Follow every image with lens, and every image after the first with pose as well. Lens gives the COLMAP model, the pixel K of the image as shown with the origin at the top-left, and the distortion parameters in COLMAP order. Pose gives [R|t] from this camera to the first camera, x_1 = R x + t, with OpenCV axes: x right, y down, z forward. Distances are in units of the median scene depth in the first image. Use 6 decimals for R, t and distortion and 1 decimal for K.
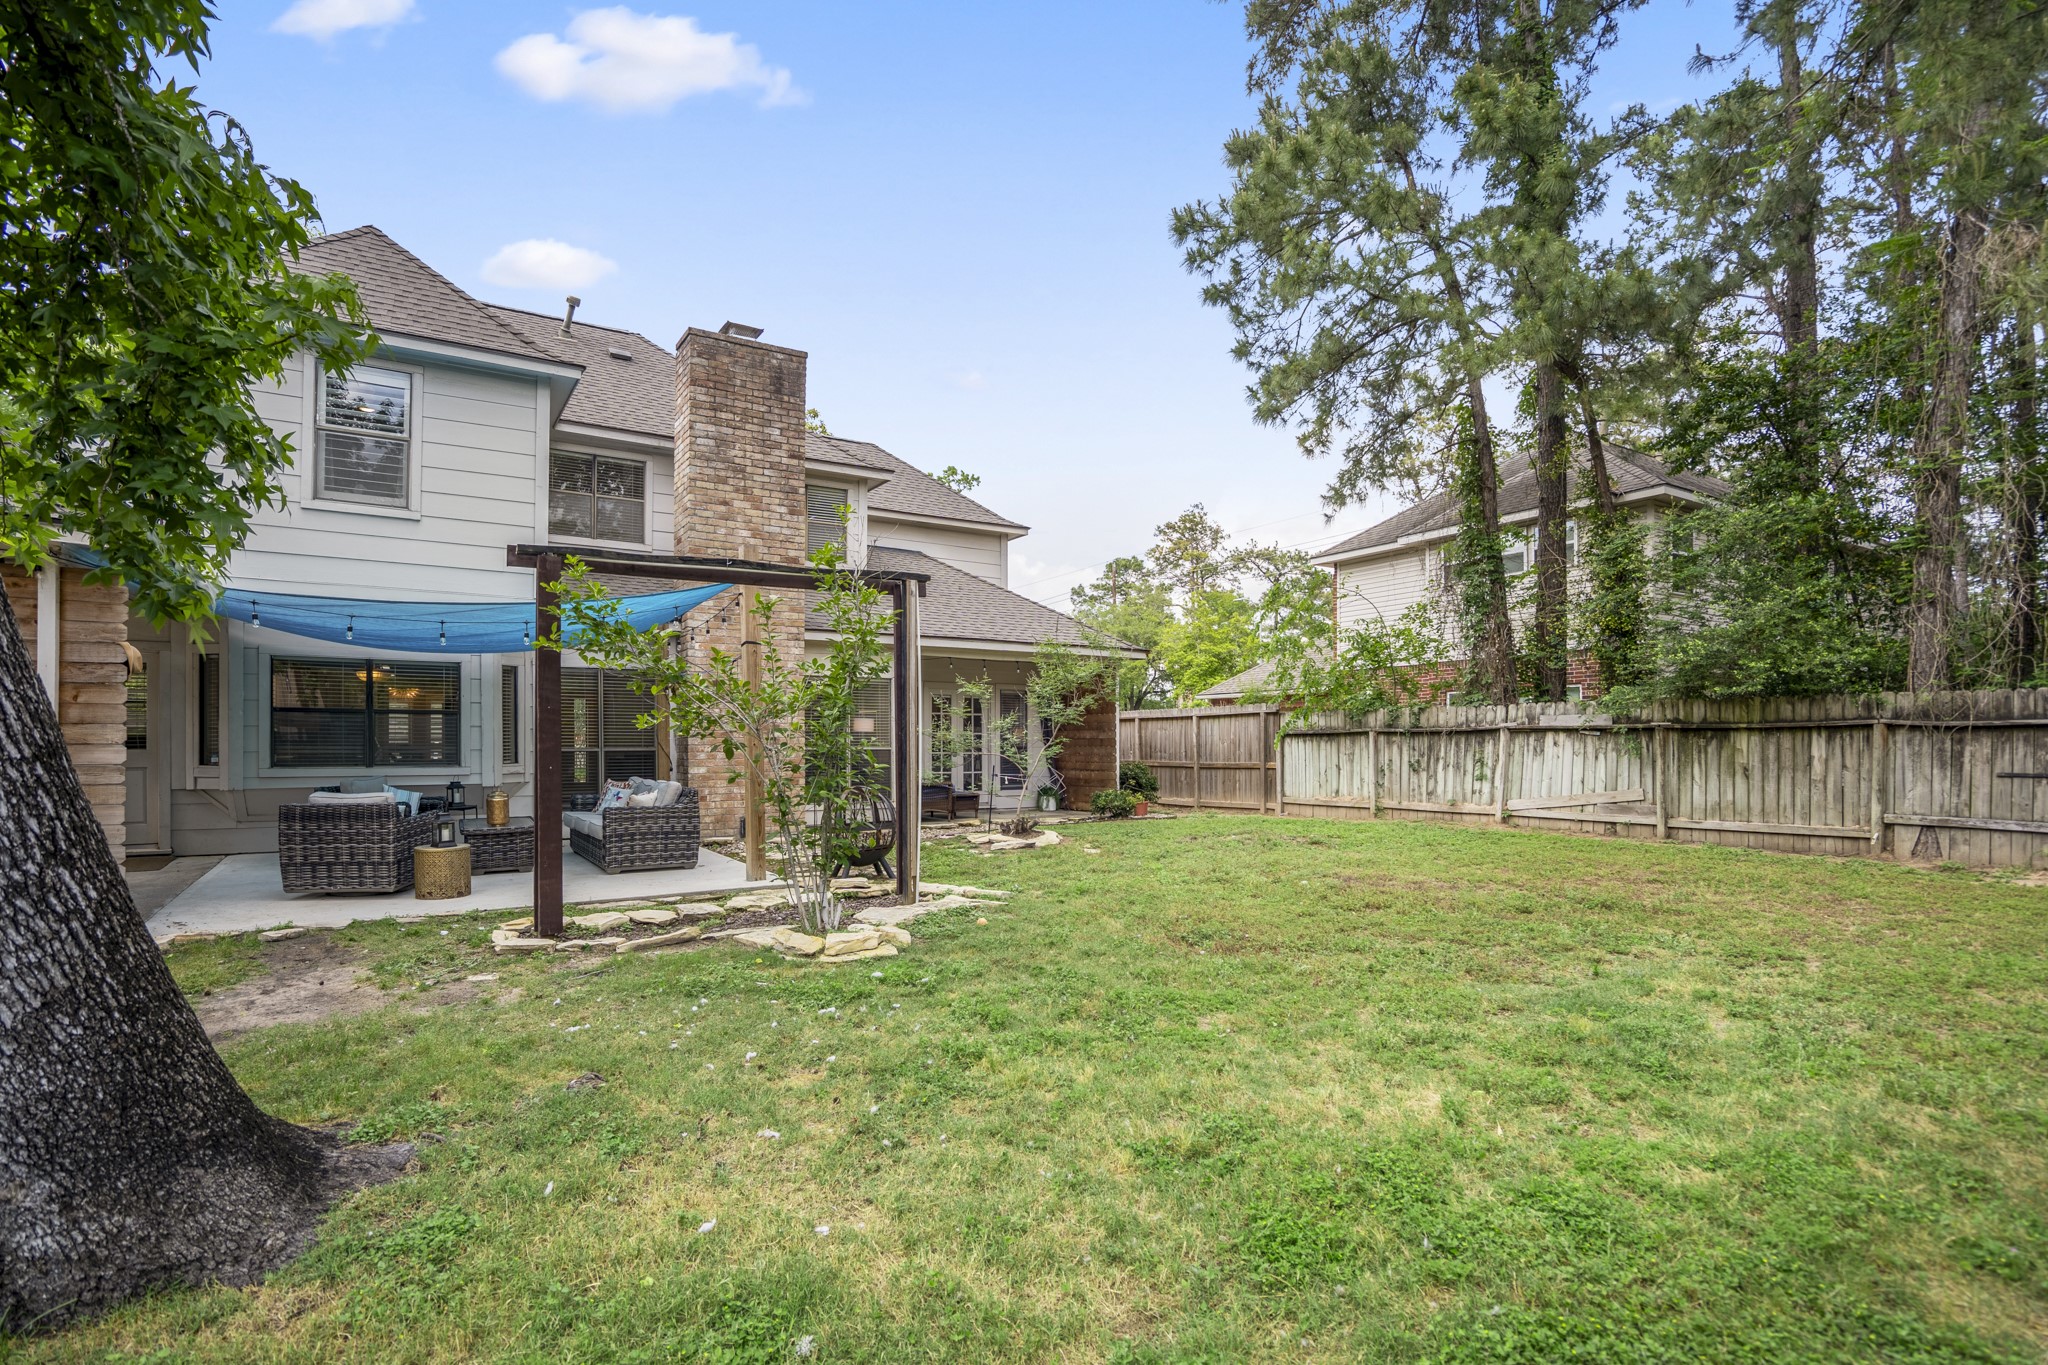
lens RADIAL K [[964.5, 0, 1031.3], [0, 964.5, 744.0], [0, 0, 1]] dist [-0.024949, -0.000013]
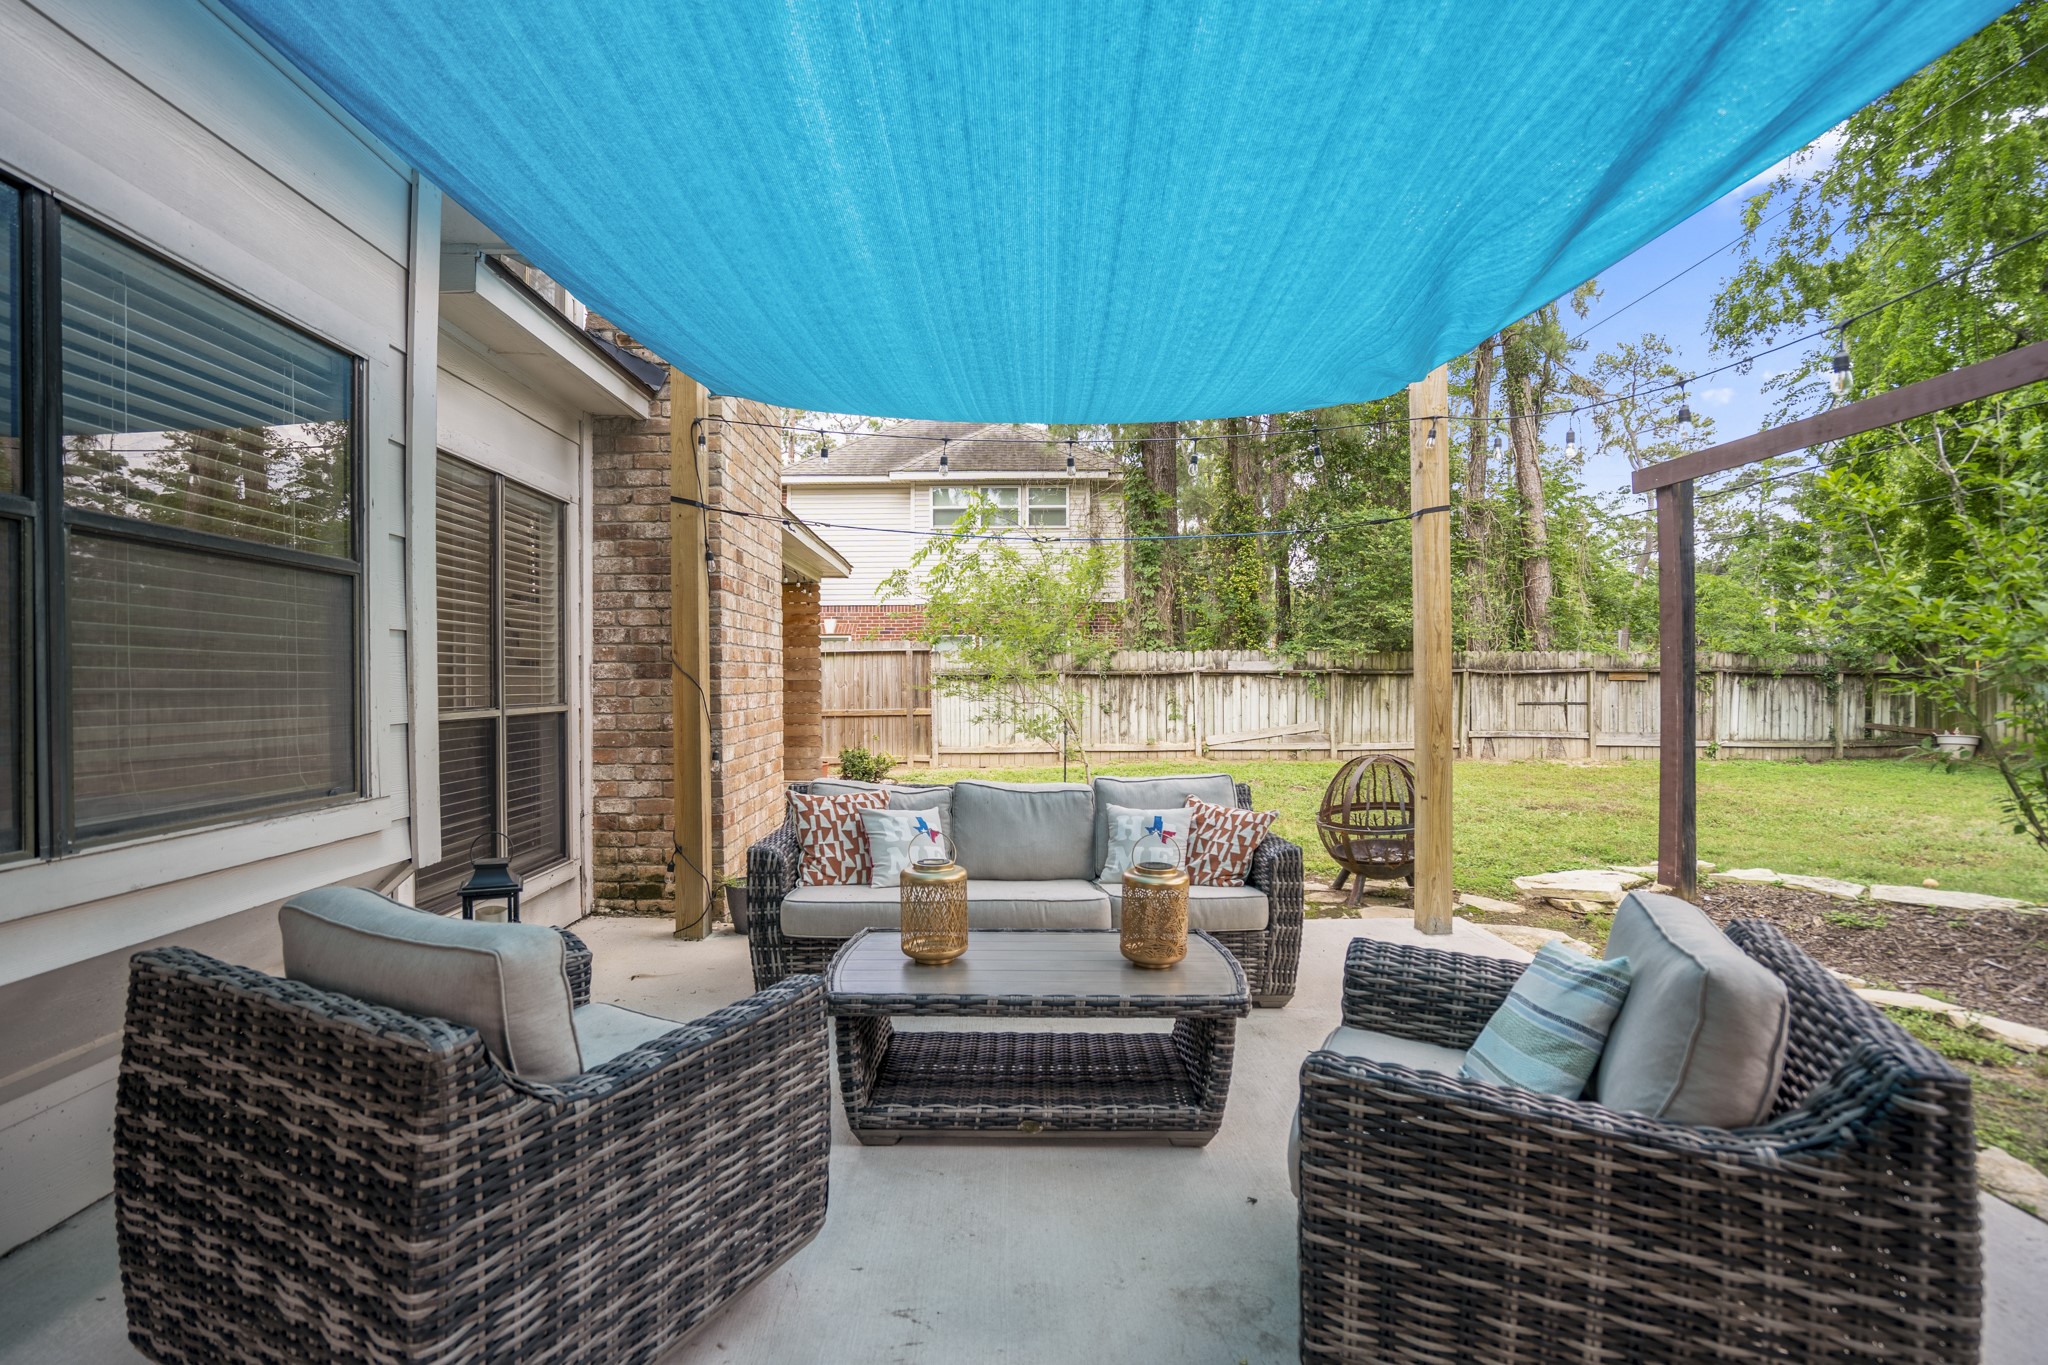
lens RADIAL K [[964.5, 0, 1021.0], [0, 964.5, 685.5], [0, 0, 1]] dist [-0.024949, -0.000013]
pose [[0.506630, -0.001274, 0.862163, -0.579353], [0.004403, 0.999990, -0.001110, -0.000383], [-0.862152, 0.004359, 0.506630, 0.614638]]
